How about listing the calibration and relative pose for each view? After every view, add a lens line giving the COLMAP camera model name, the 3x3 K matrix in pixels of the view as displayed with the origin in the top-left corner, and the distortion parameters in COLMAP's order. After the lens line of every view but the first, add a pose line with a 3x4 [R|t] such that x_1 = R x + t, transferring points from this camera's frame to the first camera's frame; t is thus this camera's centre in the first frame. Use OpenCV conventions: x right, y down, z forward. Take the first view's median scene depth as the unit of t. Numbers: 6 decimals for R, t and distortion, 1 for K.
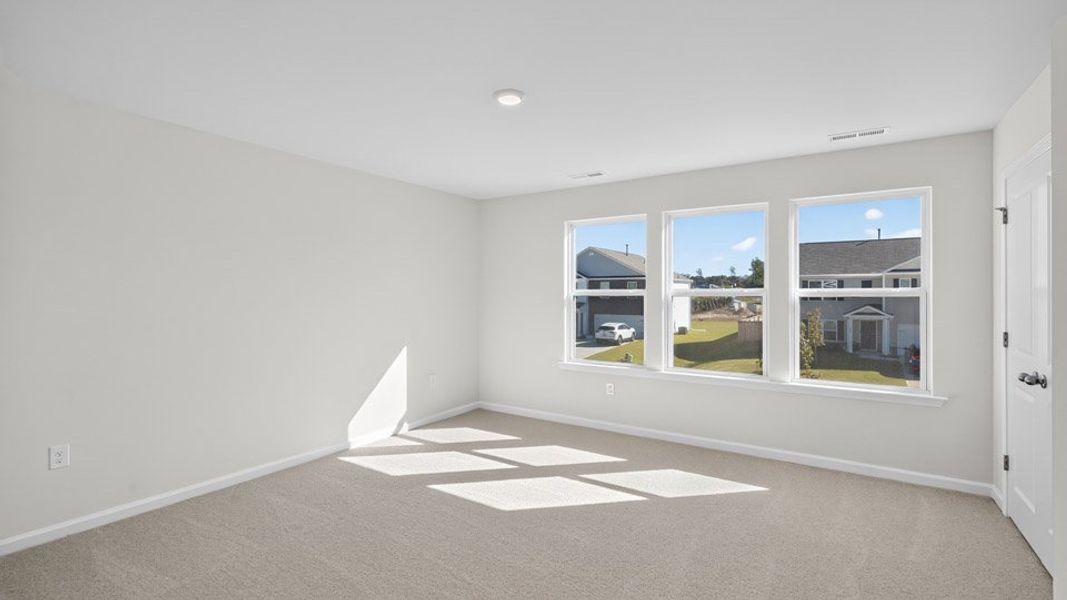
lens RADIAL K [[476.3, 0, 529.3], [0, 476.3, 314.5], [0, 0, 1]] dist [-0.001414, 0.000087]
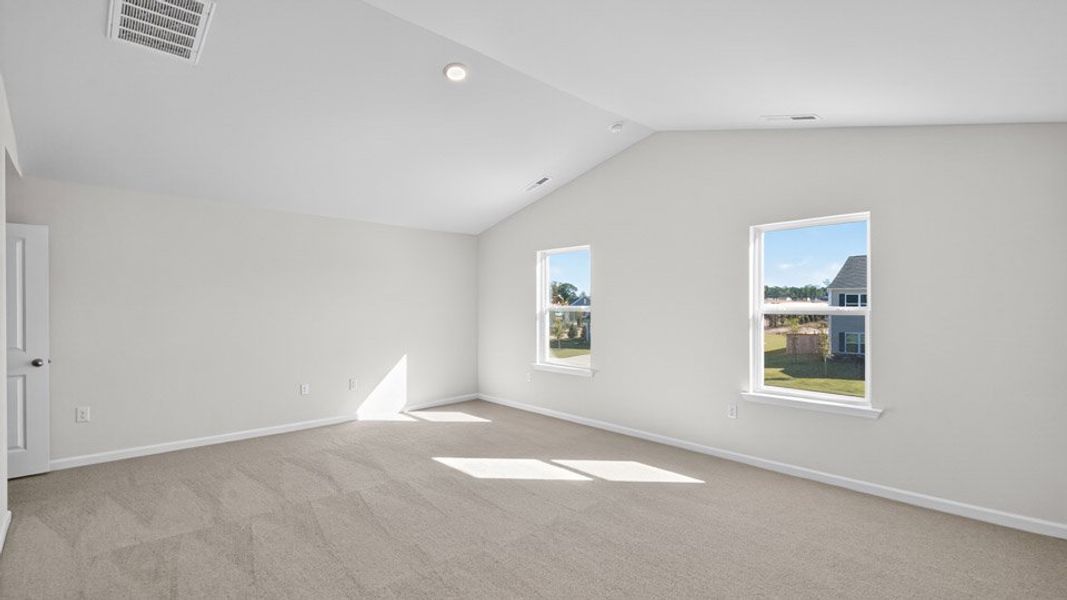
lens RADIAL K [[485.9, 0, 528.3], [0, 485.9, 301.9], [0, 0, 1]] dist [-0.000767, -0.000056]
pose [[0.972588, 0.005763, -0.232465, 0.339744], [-0.019042, 0.998309, -0.054919, 0.008191], [0.231755, 0.057840, 0.971053, -0.236865]]
